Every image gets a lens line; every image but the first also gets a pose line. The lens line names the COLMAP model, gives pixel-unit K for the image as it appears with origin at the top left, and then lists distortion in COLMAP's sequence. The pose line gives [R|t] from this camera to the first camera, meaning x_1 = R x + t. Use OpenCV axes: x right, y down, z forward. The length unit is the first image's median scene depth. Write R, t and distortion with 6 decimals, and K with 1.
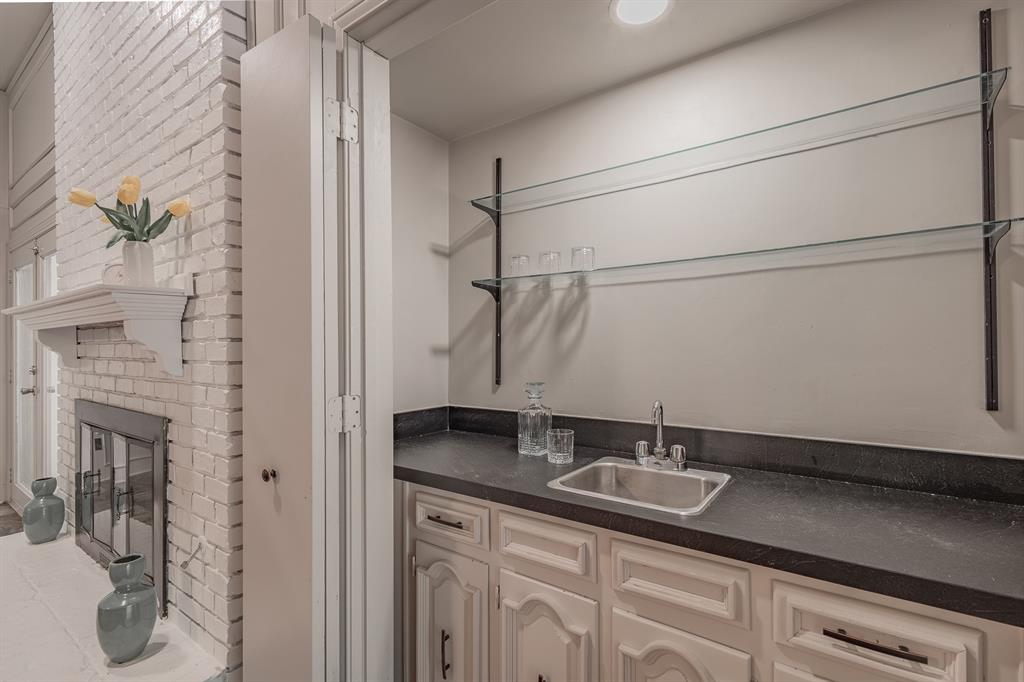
lens RADIAL K [[448.0, 0, 519.0], [0, 448.0, 342.4], [0, 0, 1]] dist [0.000661, -0.001444]
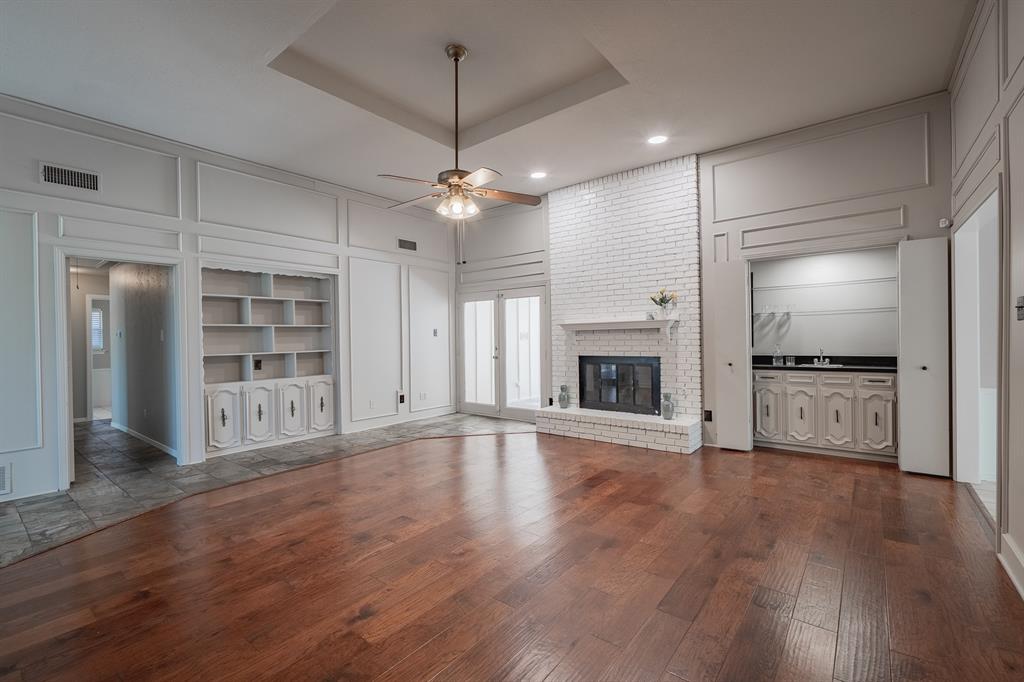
lens RADIAL K [[448.0, 0, 506.1], [0, 448.0, 339.1], [0, 0, 1]] dist [0.000661, -0.001444]
pose [[0.997197, -0.008550, -0.074331, -1.979031], [0.008911, 0.999950, 0.004518, 0.015866], [0.074288, -0.005168, 0.997223, -2.852192]]
